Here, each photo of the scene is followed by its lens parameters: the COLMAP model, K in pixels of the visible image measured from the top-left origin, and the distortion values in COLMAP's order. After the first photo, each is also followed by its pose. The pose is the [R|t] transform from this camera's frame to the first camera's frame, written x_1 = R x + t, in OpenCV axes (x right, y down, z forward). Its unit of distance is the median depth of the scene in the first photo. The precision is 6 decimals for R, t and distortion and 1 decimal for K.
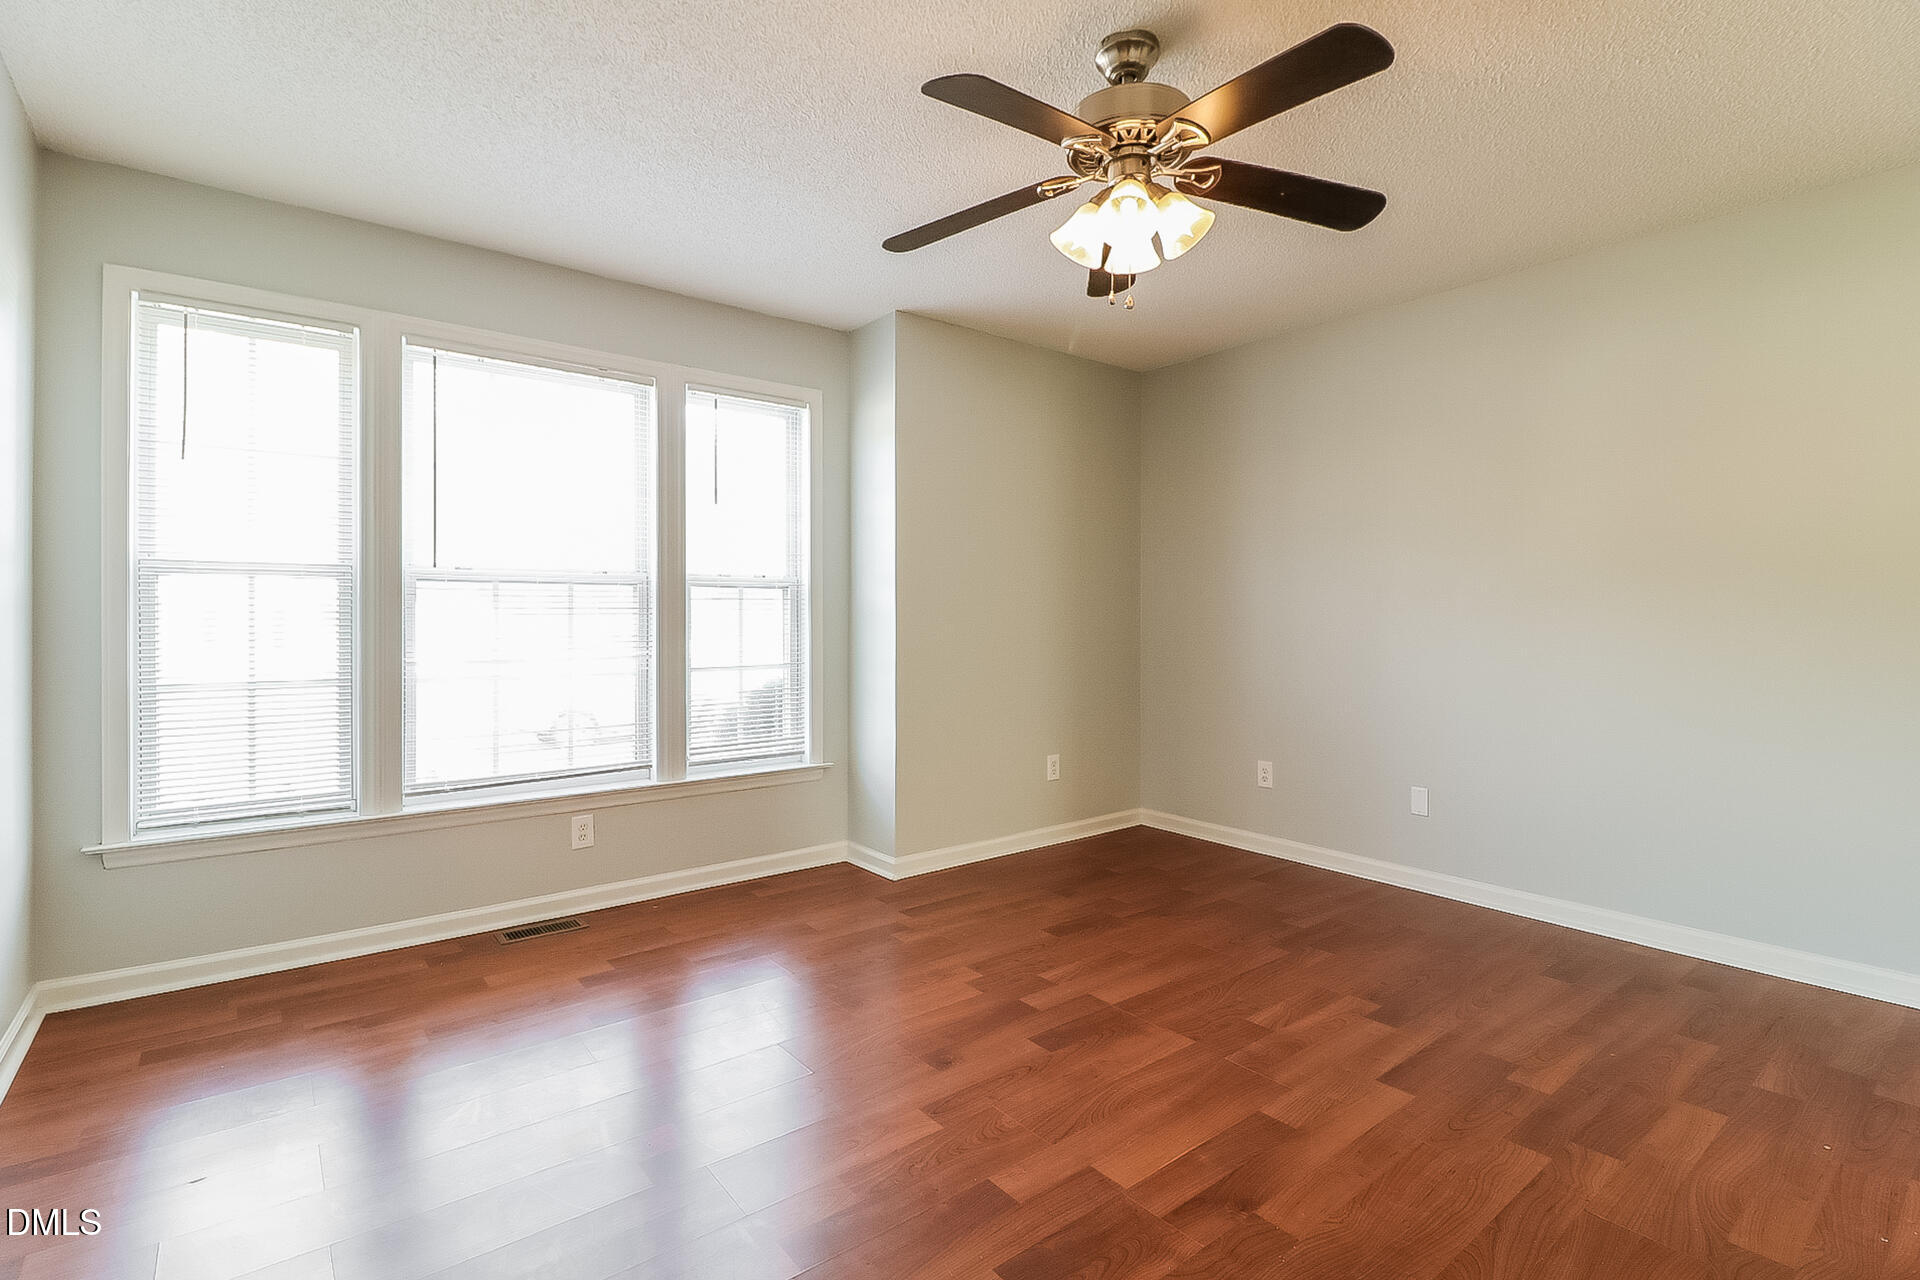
lens RADIAL K [[889.4, 0, 970.0], [0, 889.4, 621.8], [0, 0, 1]] dist [0.004701, -0.000873]
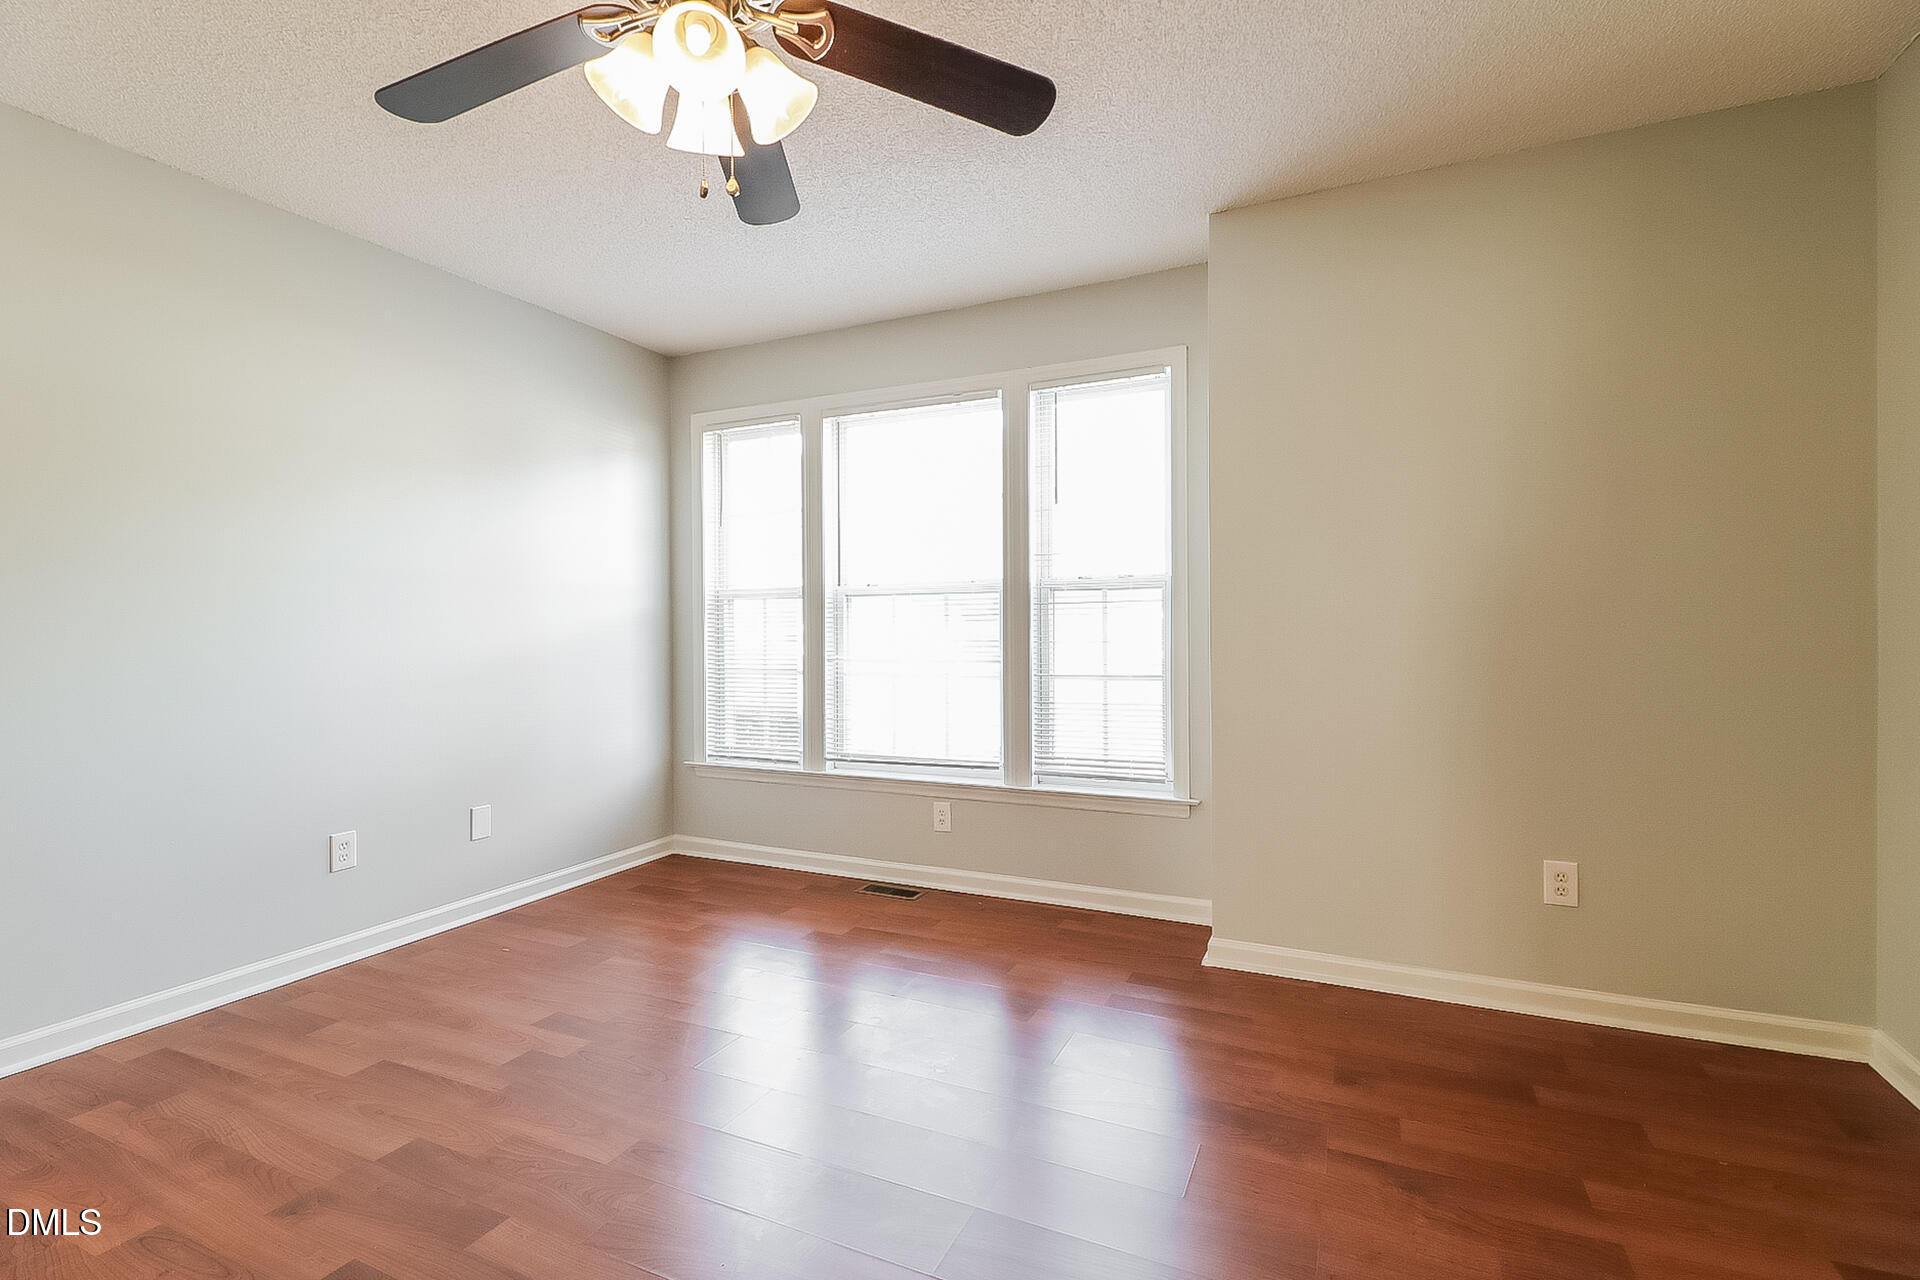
lens RADIAL K [[889.4, 0, 967.2], [0, 889.4, 635.6], [0, 0, 1]] dist [0.004701, -0.000873]
pose [[0.436663, 0.006378, -0.899602, 0.559574], [0.006040, 0.999932, 0.010021, -0.001397], [0.899605, -0.009809, 0.436595, 0.529835]]
